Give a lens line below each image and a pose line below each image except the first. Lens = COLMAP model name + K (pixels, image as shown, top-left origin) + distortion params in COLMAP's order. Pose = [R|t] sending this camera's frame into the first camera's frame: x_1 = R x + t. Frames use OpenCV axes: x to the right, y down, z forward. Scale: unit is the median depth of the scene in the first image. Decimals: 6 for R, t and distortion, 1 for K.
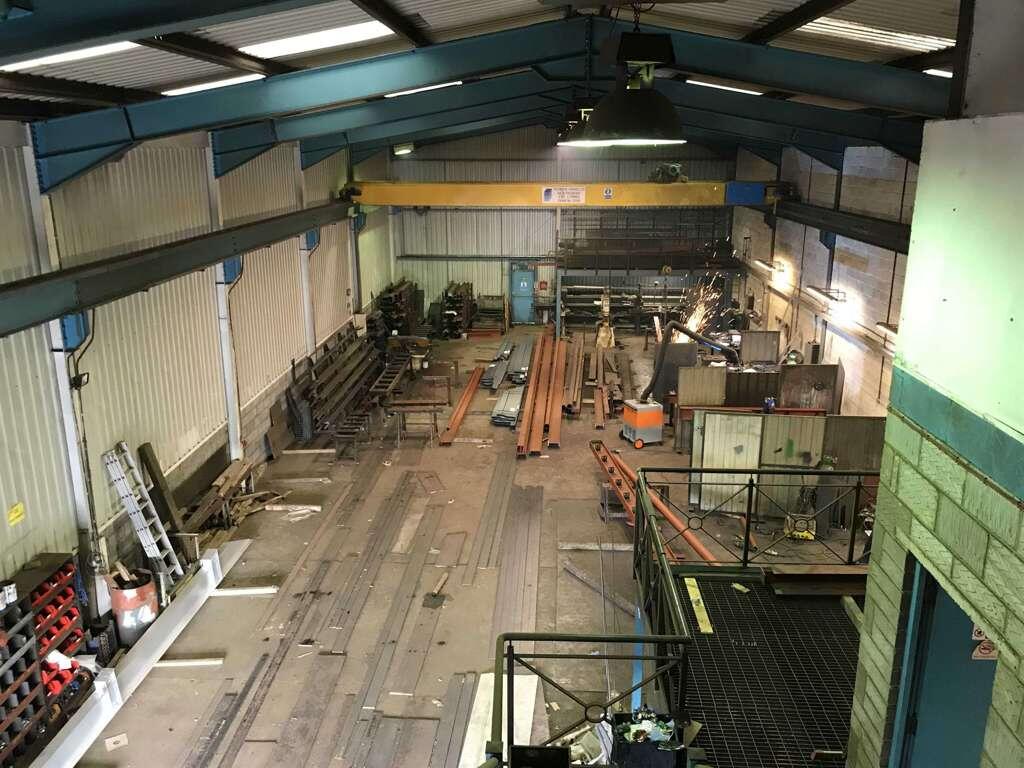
lens RADIAL K [[840.2, 0, 512.8], [0, 840.2, 381.4], [0, 0, 1]] dist [-0.000905, -0.006403]
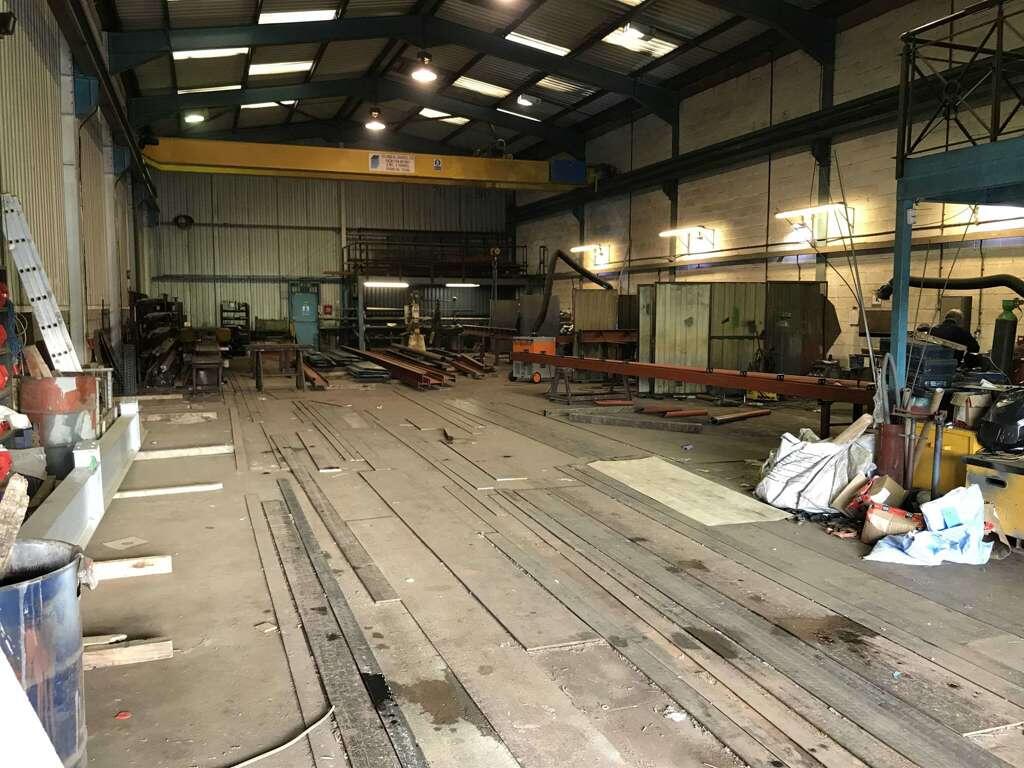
lens RADIAL K [[840.2, 0, 516.0], [0, 840.2, 383.9], [0, 0, 1]] dist [-0.000905, -0.006403]
pose [[0.917682, -0.032014, 0.396025, -0.191278], [0.105333, 0.980686, -0.164804, 0.187966], [-0.383100, 0.192952, 0.903329, 0.149913]]
